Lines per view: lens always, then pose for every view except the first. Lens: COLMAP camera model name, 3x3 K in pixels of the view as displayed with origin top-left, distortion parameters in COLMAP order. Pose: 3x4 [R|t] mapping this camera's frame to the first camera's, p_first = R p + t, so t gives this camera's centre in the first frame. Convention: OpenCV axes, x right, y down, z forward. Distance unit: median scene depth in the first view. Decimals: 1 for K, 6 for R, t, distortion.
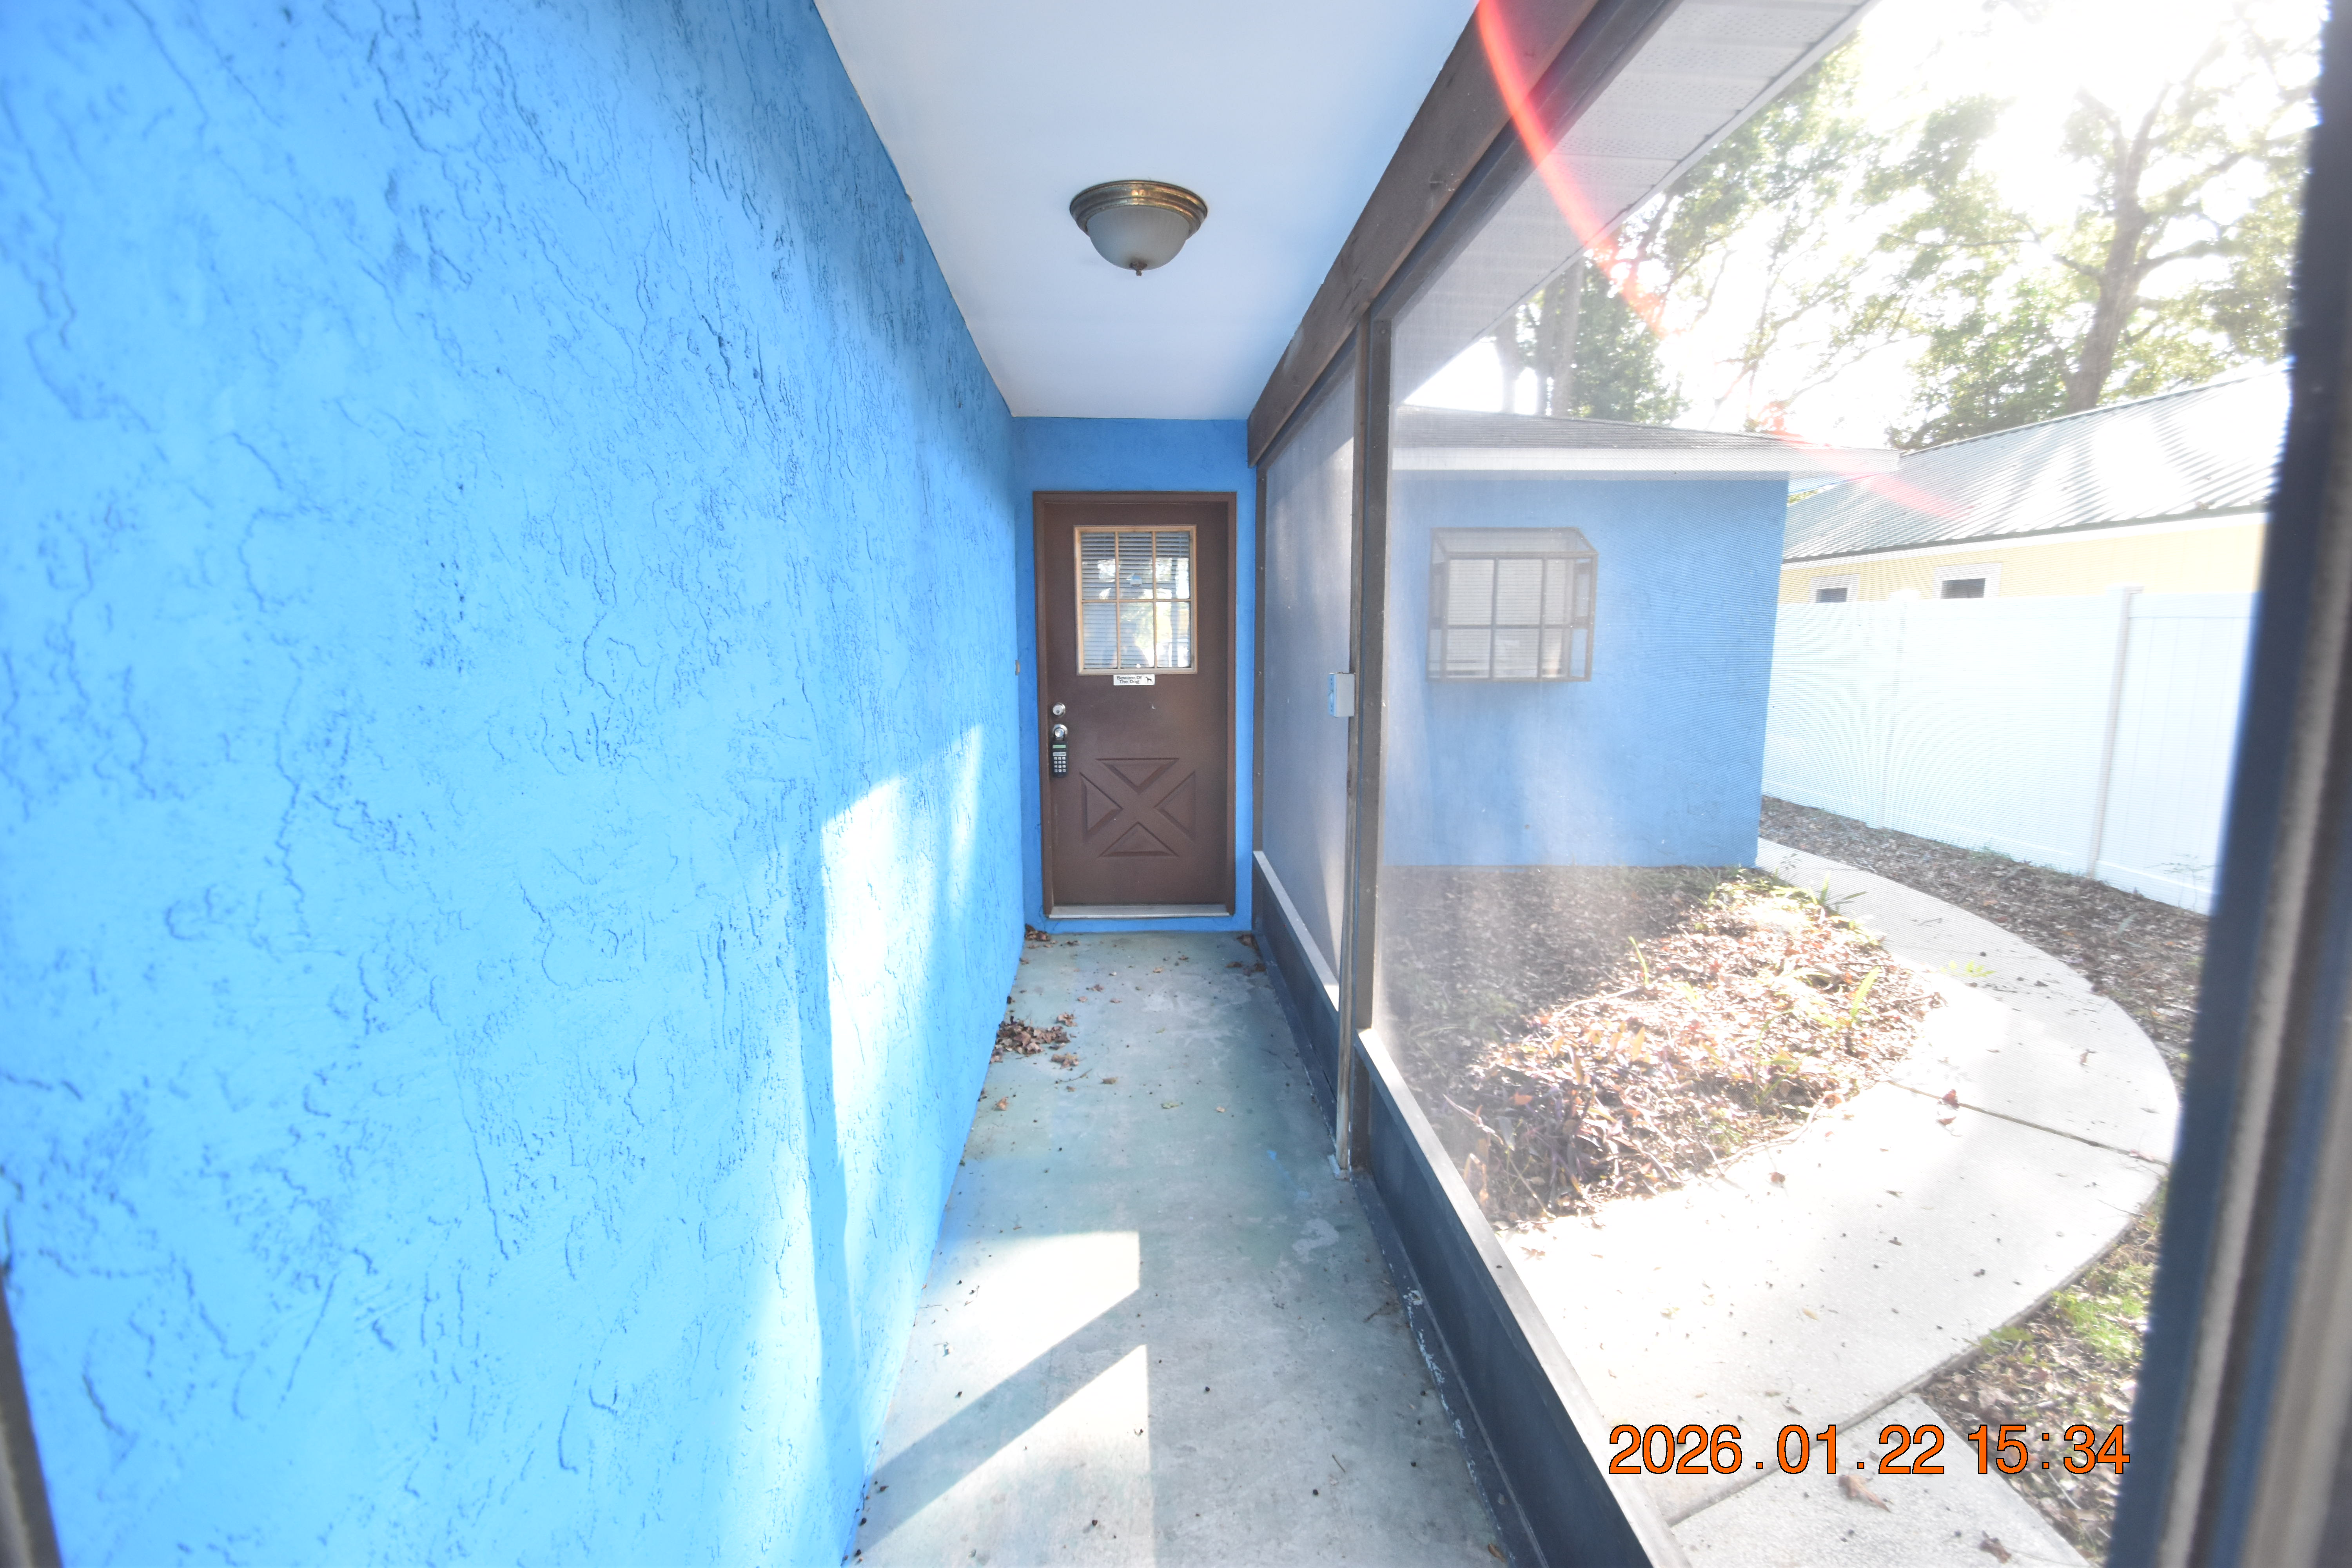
lens RADIAL K [[1035.3, 0, 1176.0], [0, 1035.3, 784.0], [0, 0, 1]] dist [-0.000297, -0.000016]
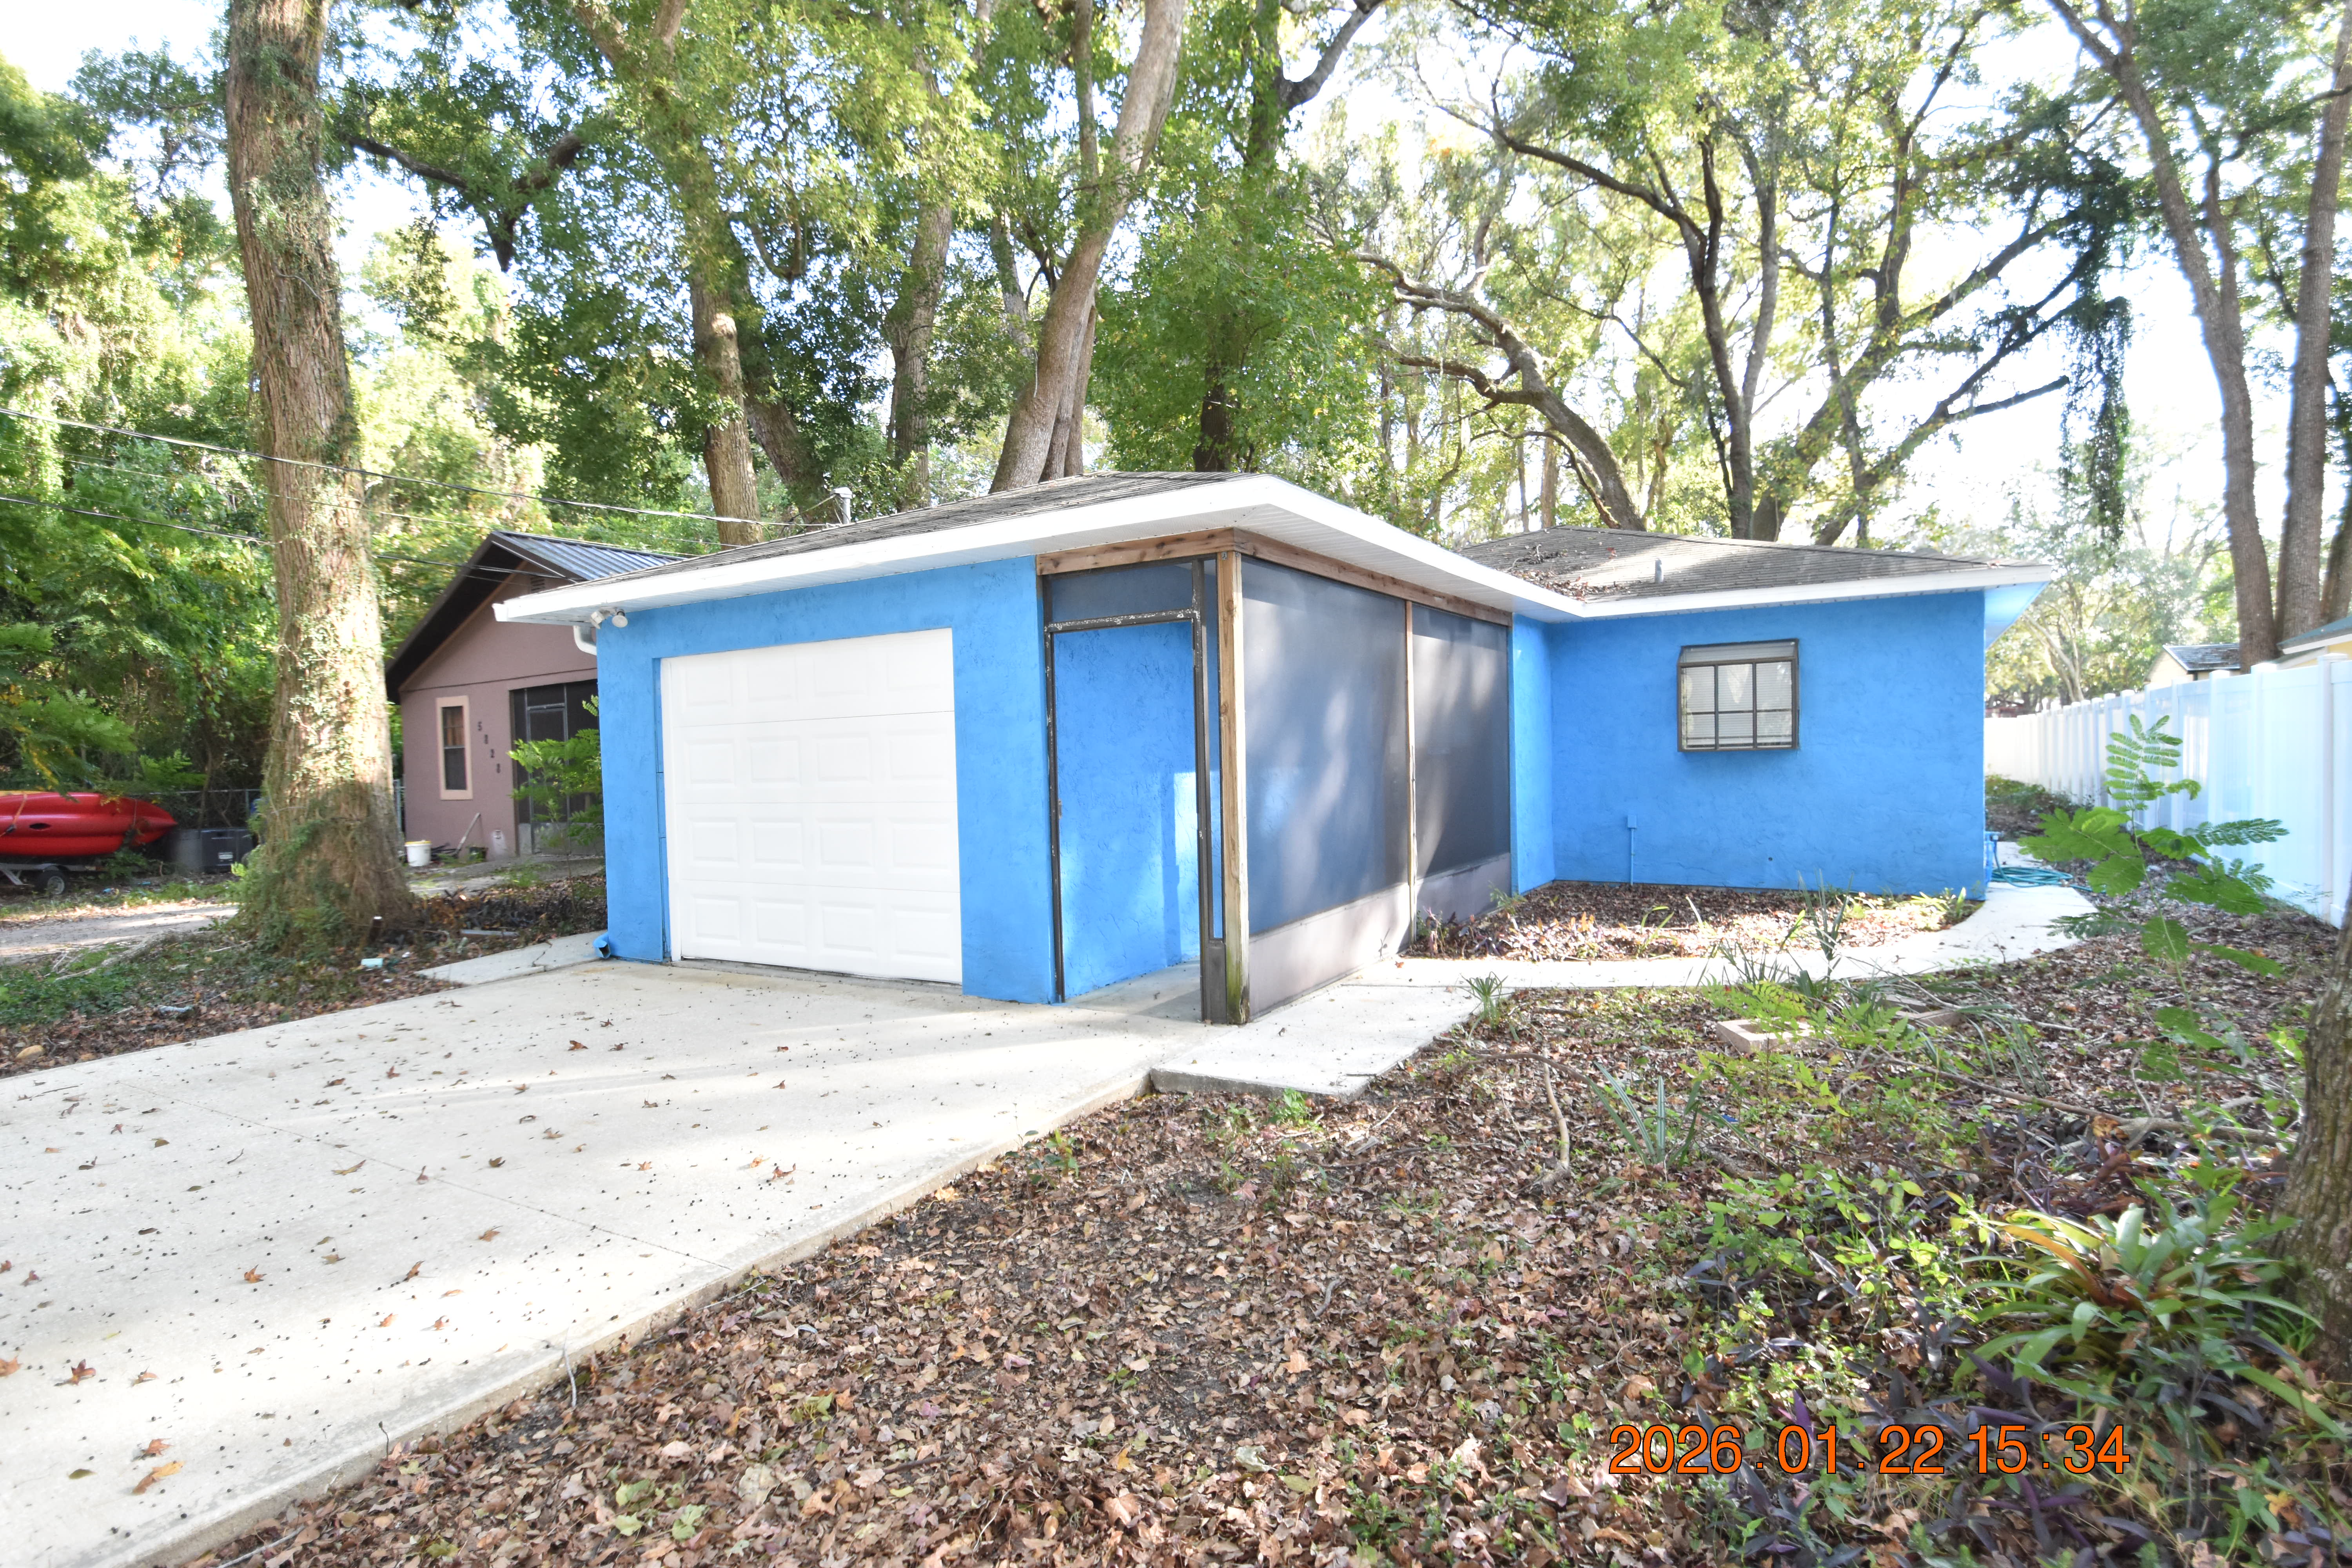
lens RADIAL K [[1170.1, 0, 1176.0], [0, 1170.1, 784.0], [0, 0, 1]] dist [-0.018019, -0.000091]
pose [[0.828500, -0.007205, -0.559943, 0.580300], [-0.054410, 0.994150, -0.093299, 0.133550], [0.557340, 0.107765, 0.823261, -0.715949]]
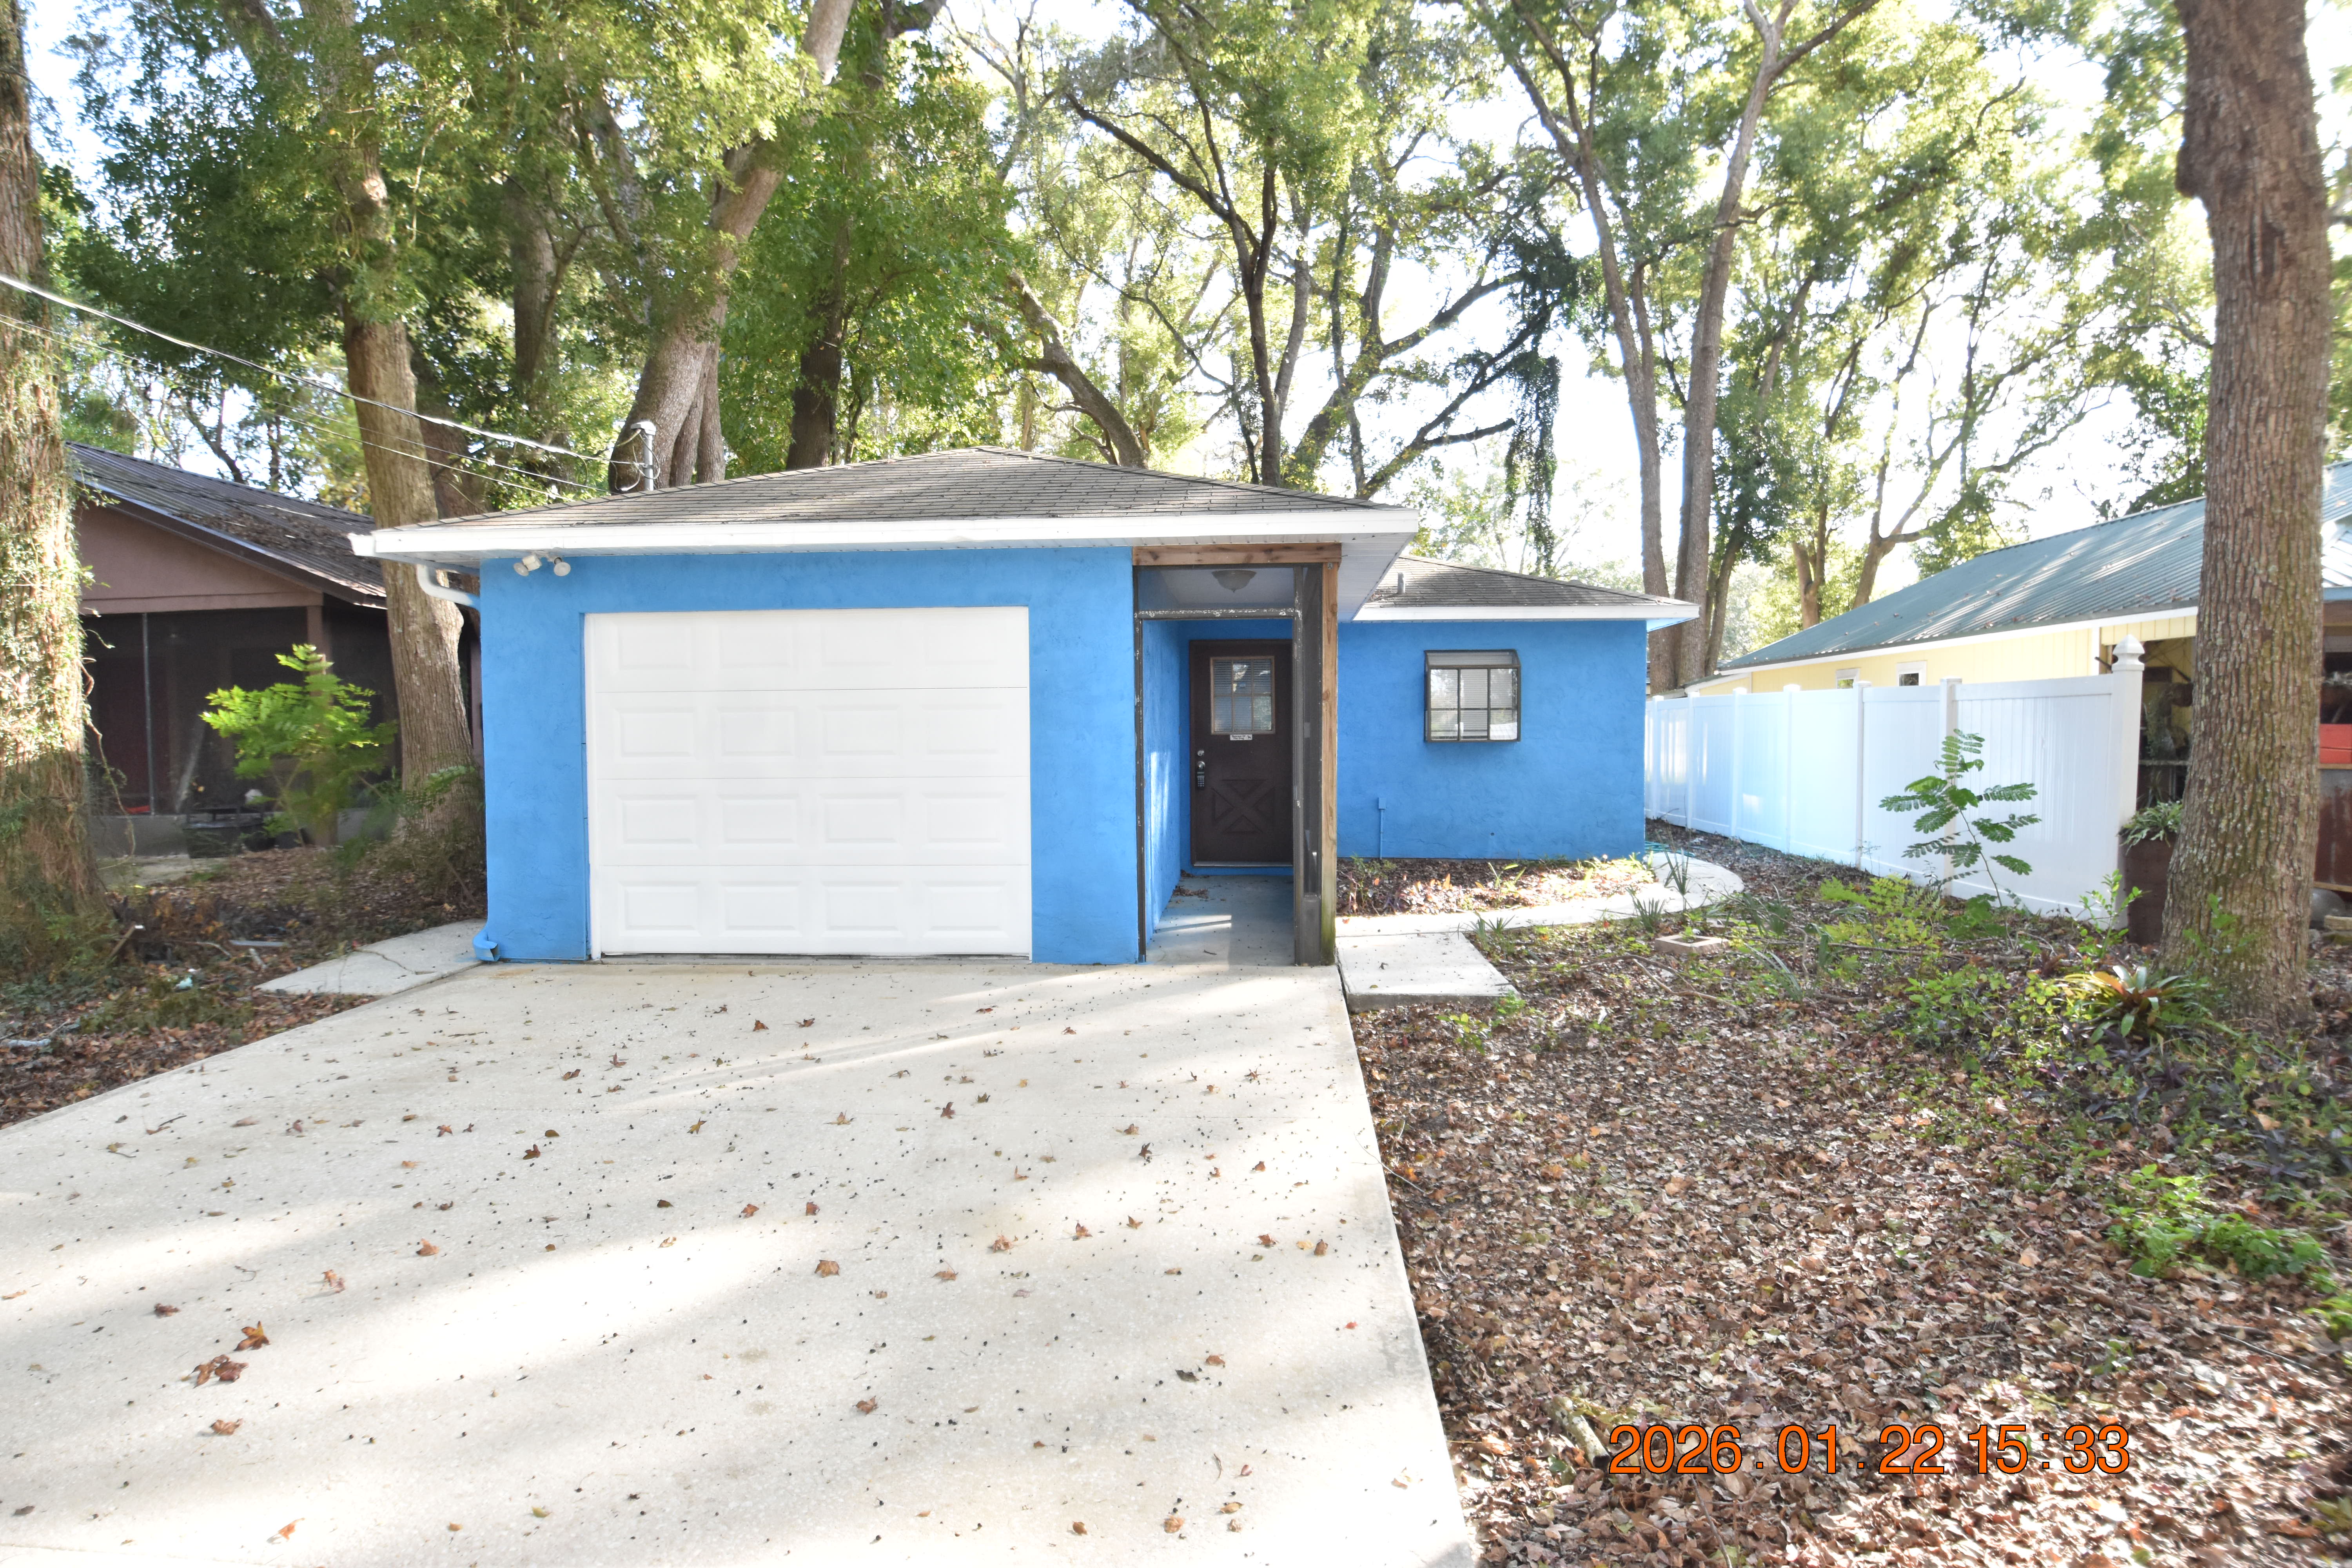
lens RADIAL K [[1358.6, 0, 1176.0], [0, 1358.6, 784.0], [0, 0, 1]] dist [-0.041120, 0.000236]
pose [[0.993179, -0.001424, -0.116590, 0.107867], [-0.011084, 0.994244, -0.106560, 0.202200], [0.116071, 0.107126, 0.987447, -1.184807]]
